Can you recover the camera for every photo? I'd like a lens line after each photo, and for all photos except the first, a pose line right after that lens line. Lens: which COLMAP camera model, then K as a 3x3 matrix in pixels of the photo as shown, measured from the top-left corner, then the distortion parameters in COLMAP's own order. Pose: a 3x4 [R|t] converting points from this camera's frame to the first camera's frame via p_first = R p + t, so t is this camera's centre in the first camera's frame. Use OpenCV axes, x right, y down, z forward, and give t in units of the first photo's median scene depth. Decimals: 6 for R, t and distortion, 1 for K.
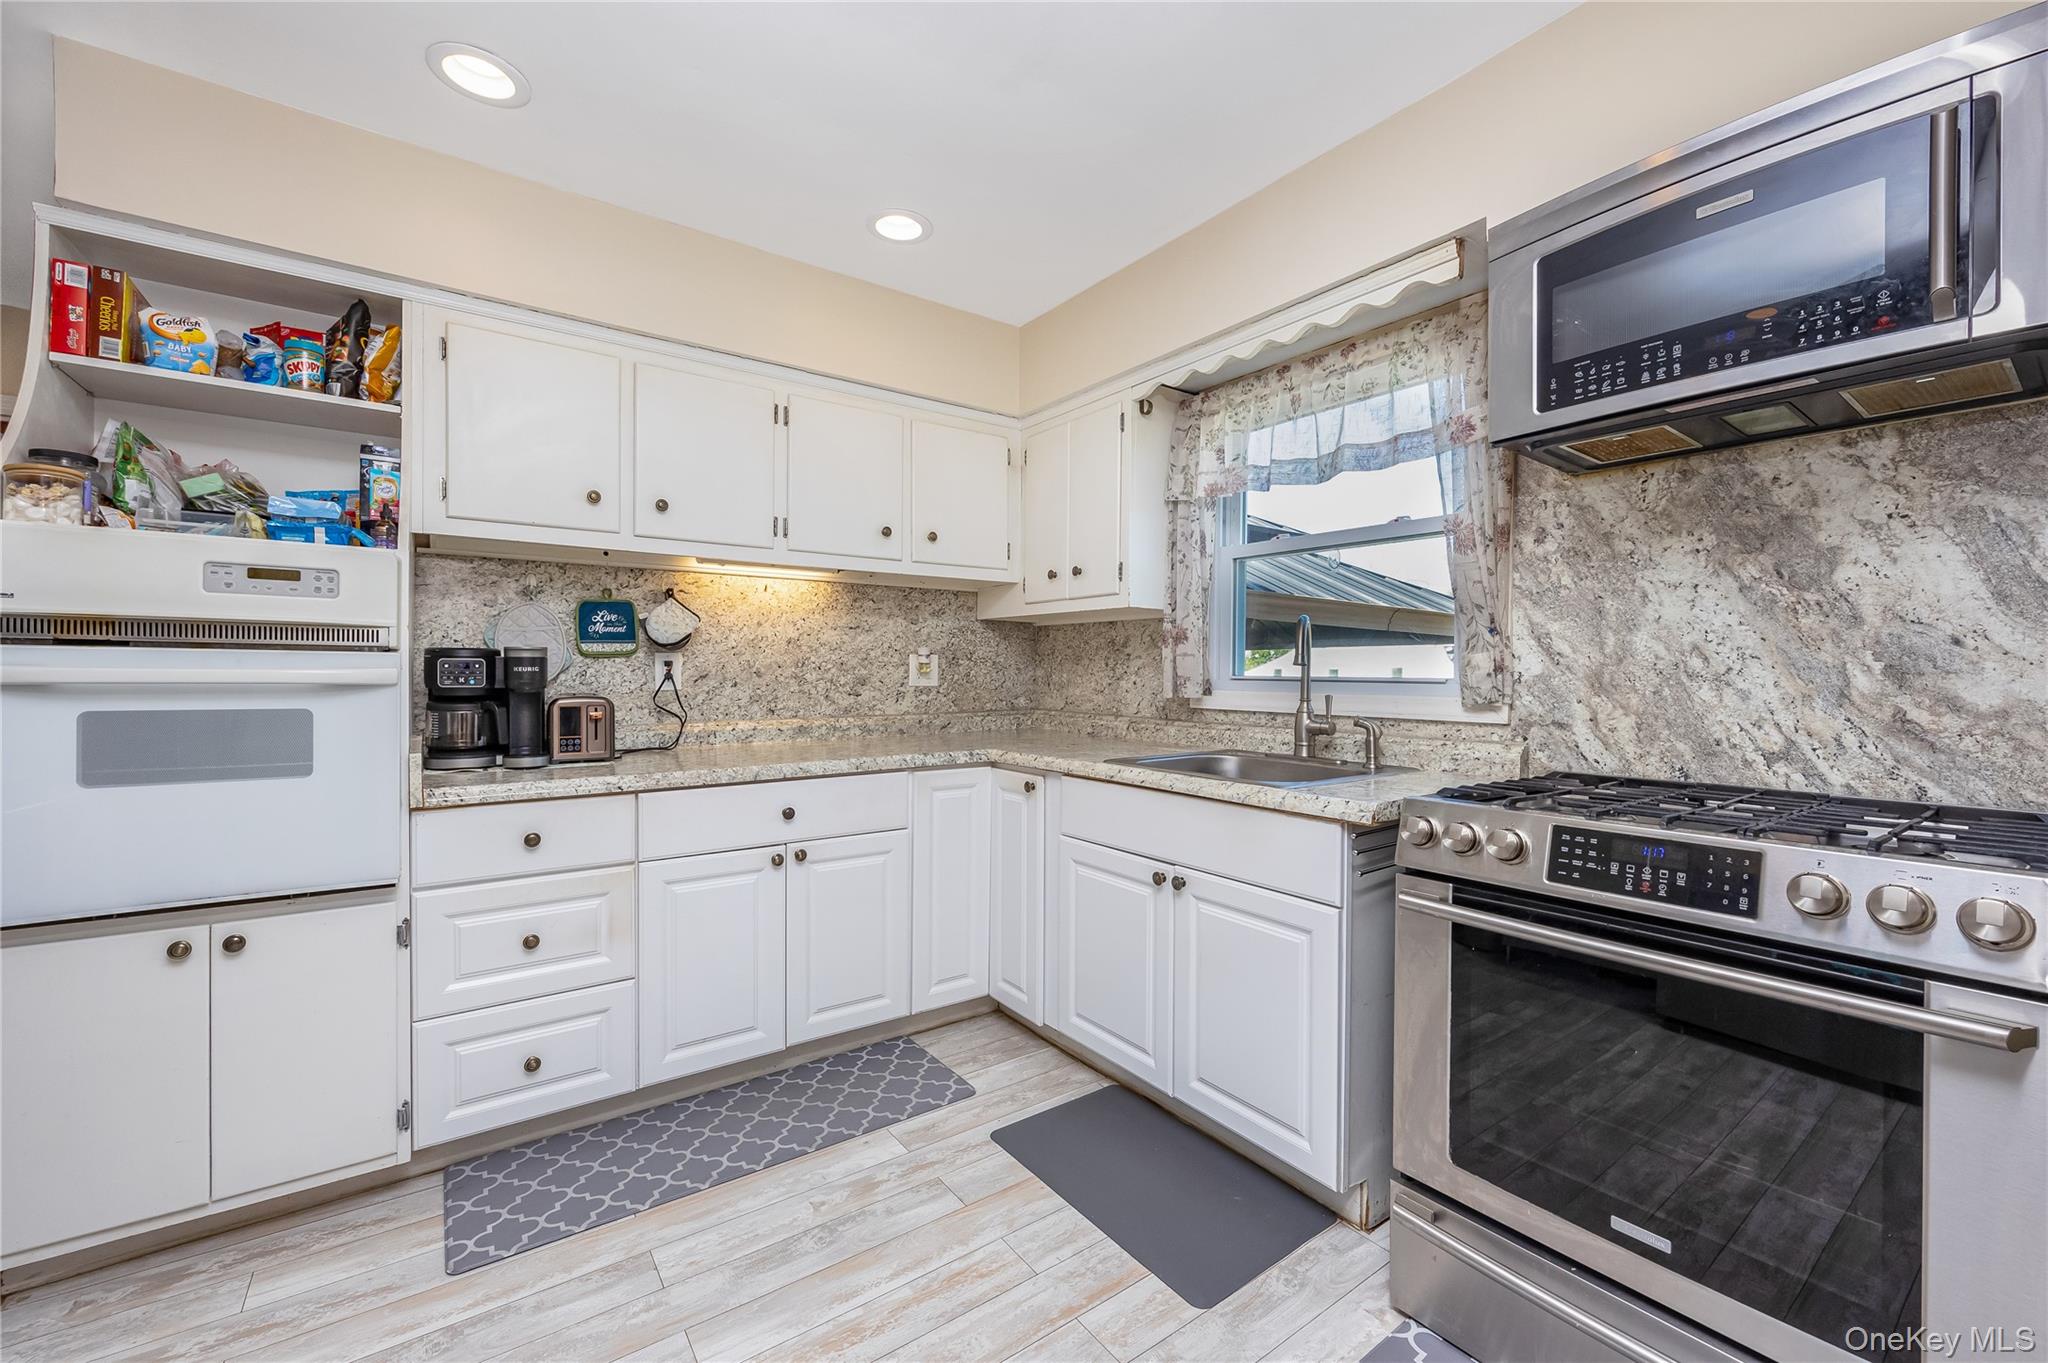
lens RADIAL K [[807.0, 0, 1025.5], [0, 807.0, 681.1], [0, 0, 1]] dist [-0.003754, 0.000115]
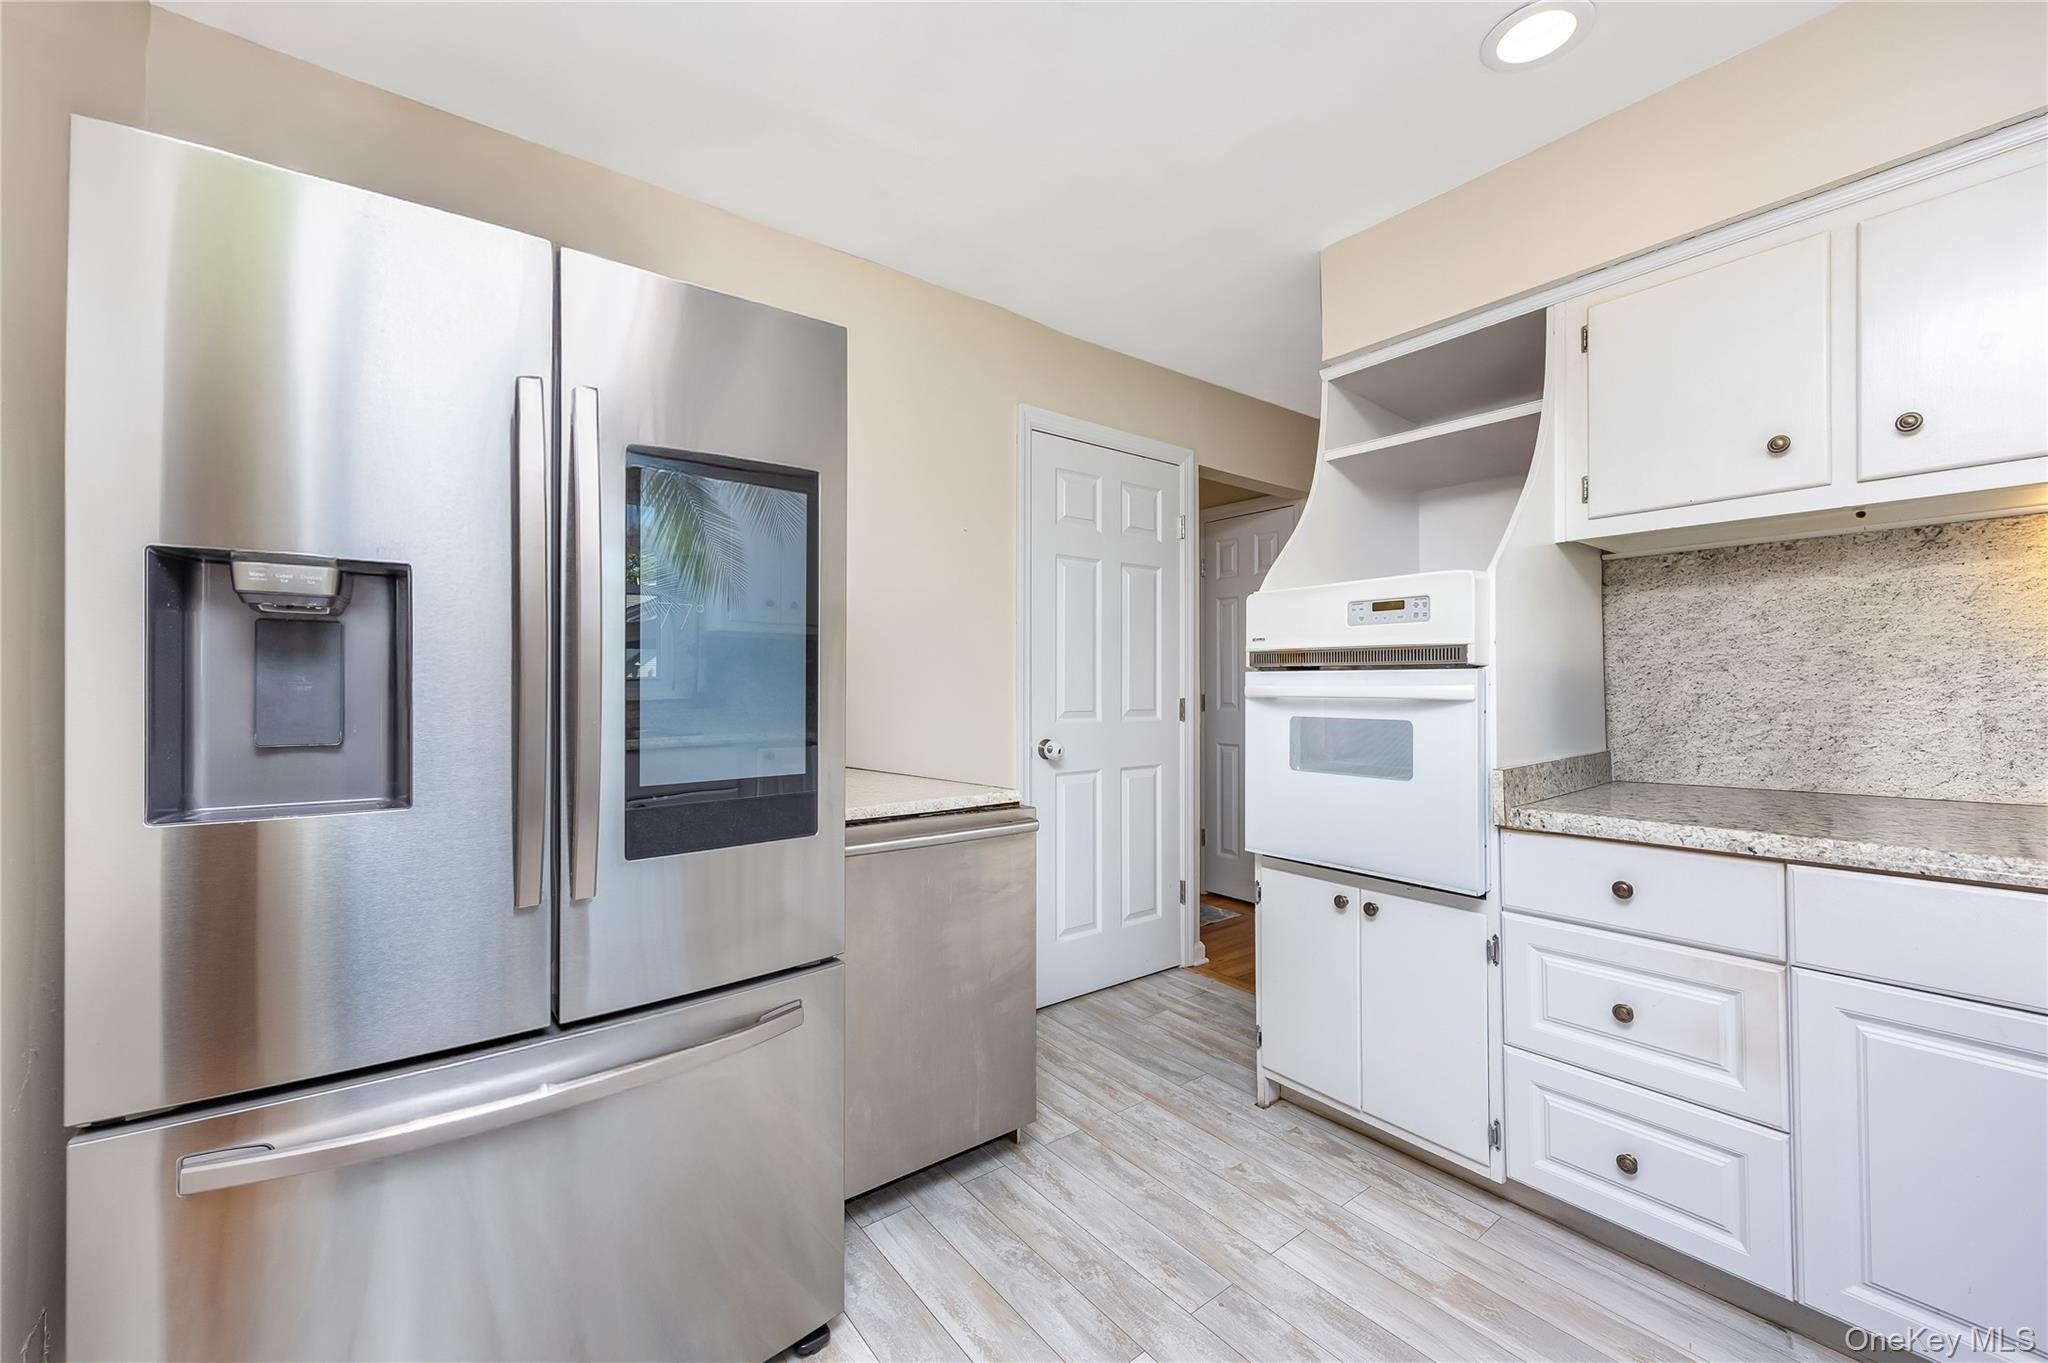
lens RADIAL K [[807.0, 0, 1034.8], [0, 807.0, 684.3], [0, 0, 1]] dist [-0.003754, 0.000115]
pose [[0.036786, -0.009311, -0.999280, 0.206632], [-0.005393, 0.999940, -0.009516, -0.002755], [0.999309, 0.005739, 0.036734, 0.391370]]
